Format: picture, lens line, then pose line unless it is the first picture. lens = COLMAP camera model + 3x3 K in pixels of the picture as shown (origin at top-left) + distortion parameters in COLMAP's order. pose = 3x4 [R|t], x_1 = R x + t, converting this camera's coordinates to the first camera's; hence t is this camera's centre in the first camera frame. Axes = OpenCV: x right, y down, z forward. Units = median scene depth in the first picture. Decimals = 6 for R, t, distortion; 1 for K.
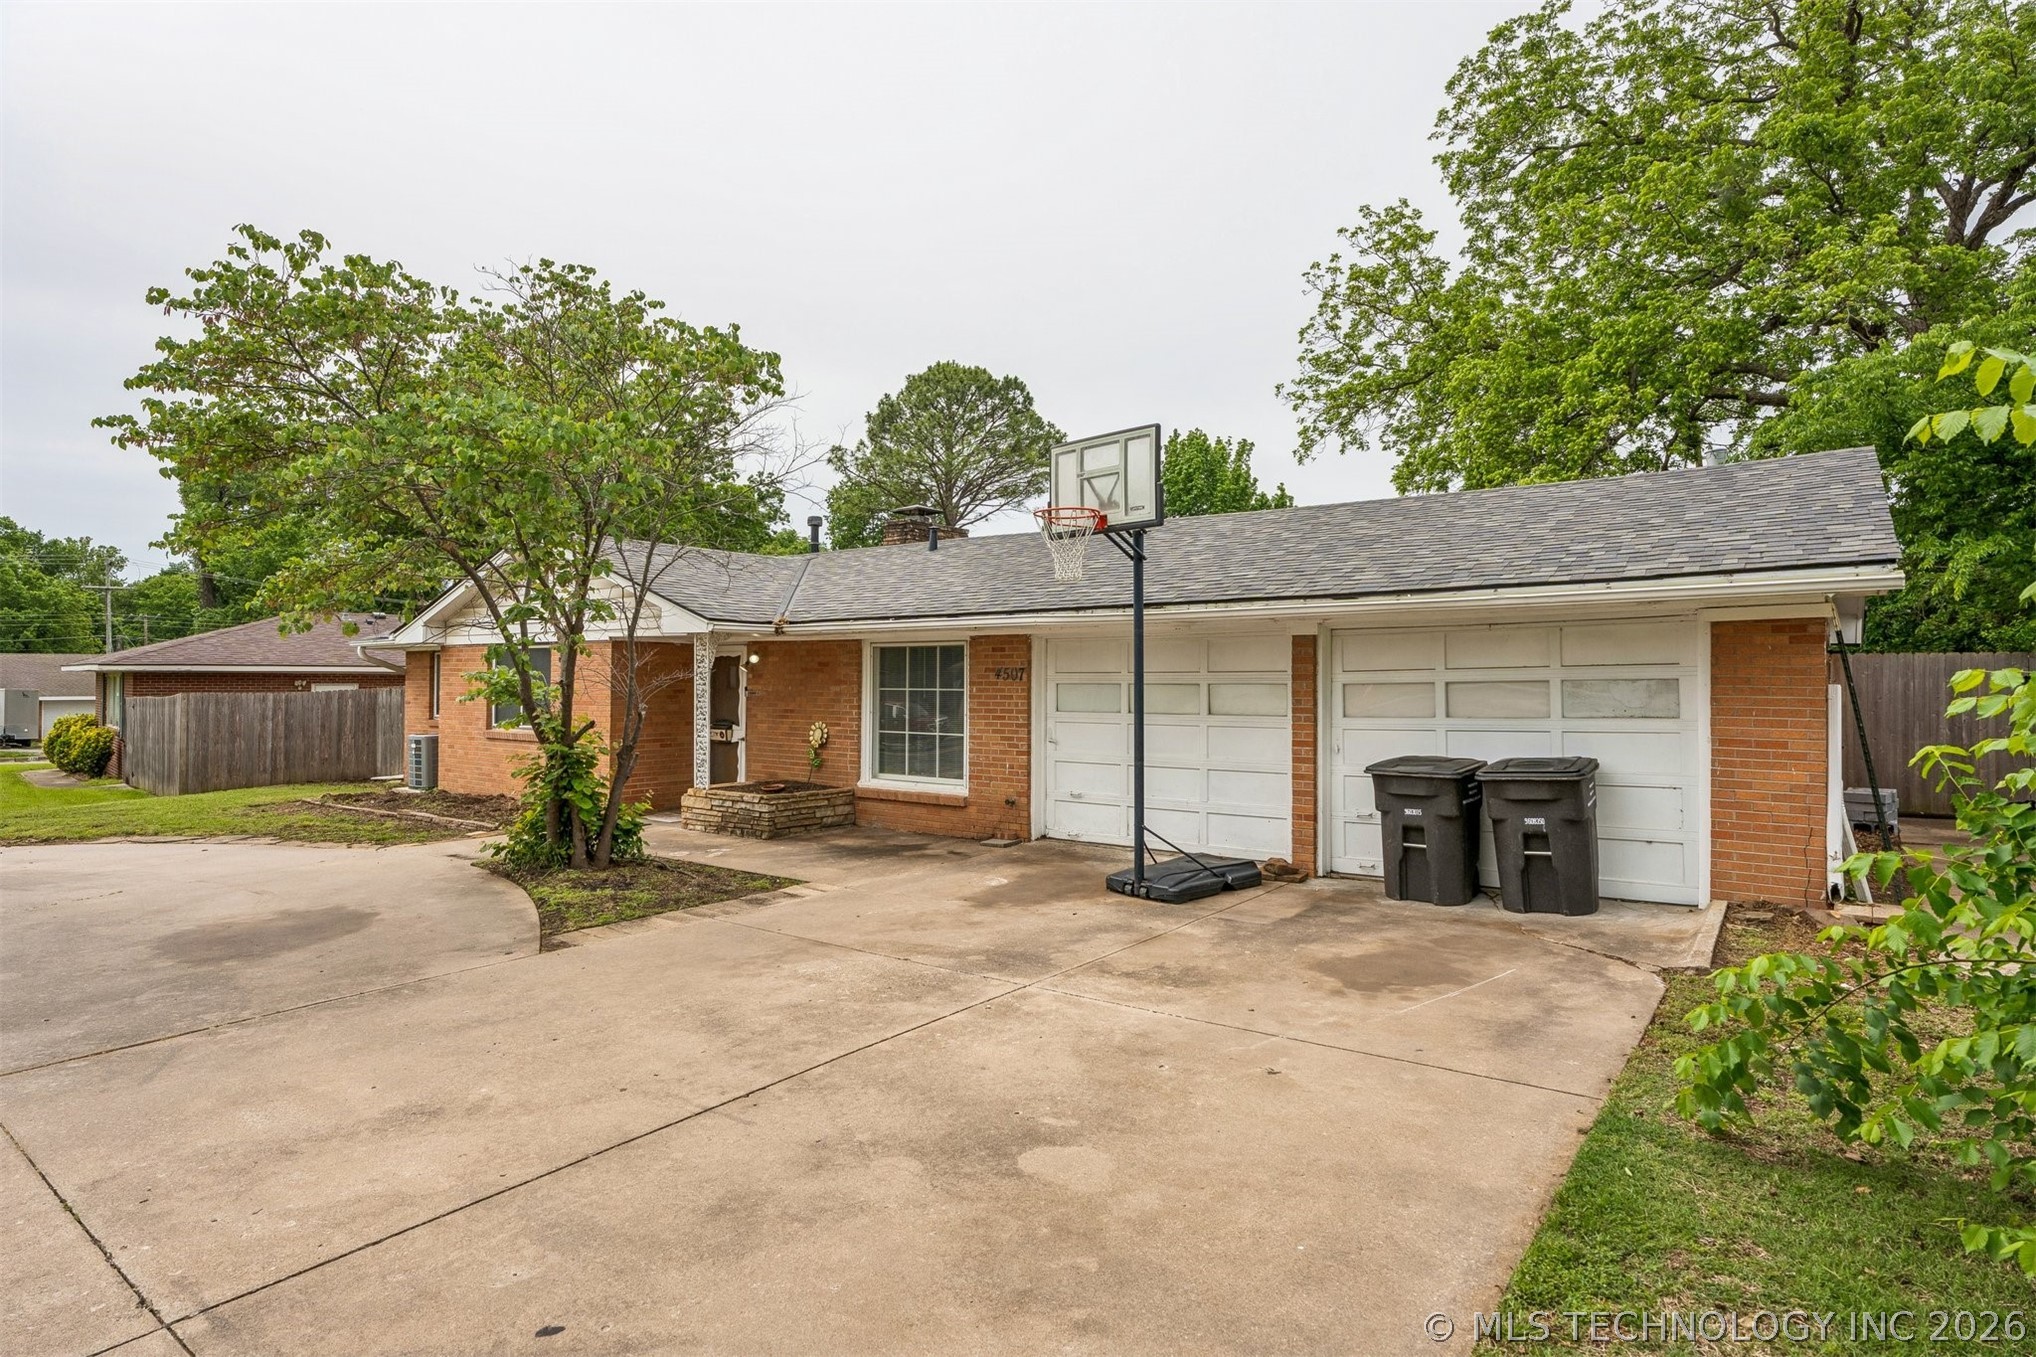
lens RADIAL K [[1071.0, 0, 1021.4], [0, 1071.0, 648.3], [0, 0, 1]] dist [-0.005138, -0.000986]
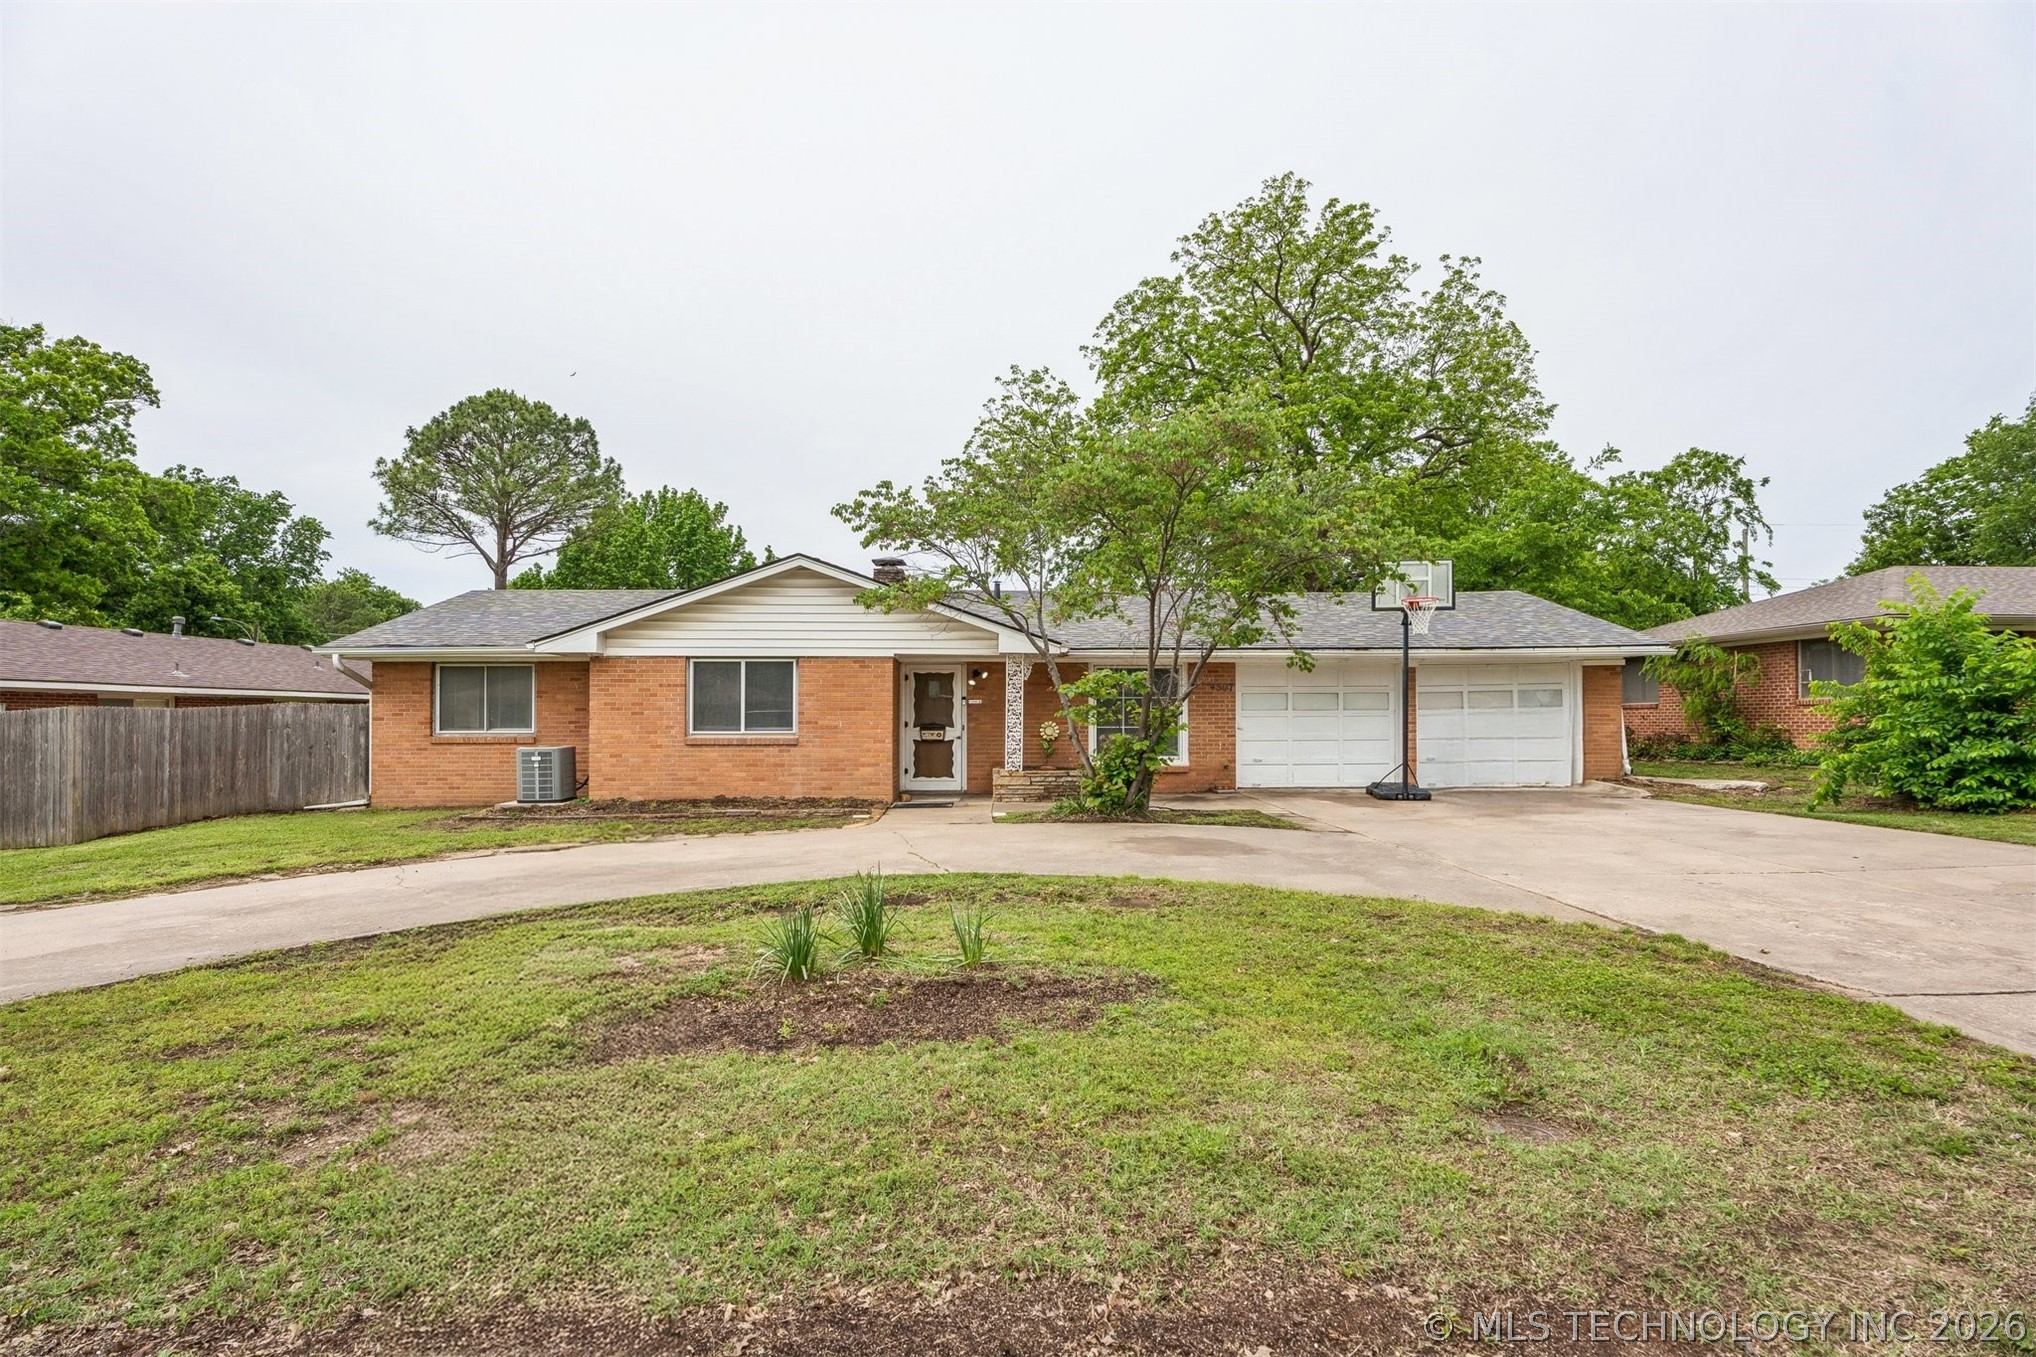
lens RADIAL K [[950.5, 0, 1014.8], [0, 950.5, 689.3], [0, 0, 1]] dist [-0.005962, -0.000567]
pose [[0.781897, 0.015326, 0.623219, -1.012054], [-0.014193, 0.999876, -0.006783, 0.036884], [-0.623246, -0.003542, 0.782018, 0.072812]]
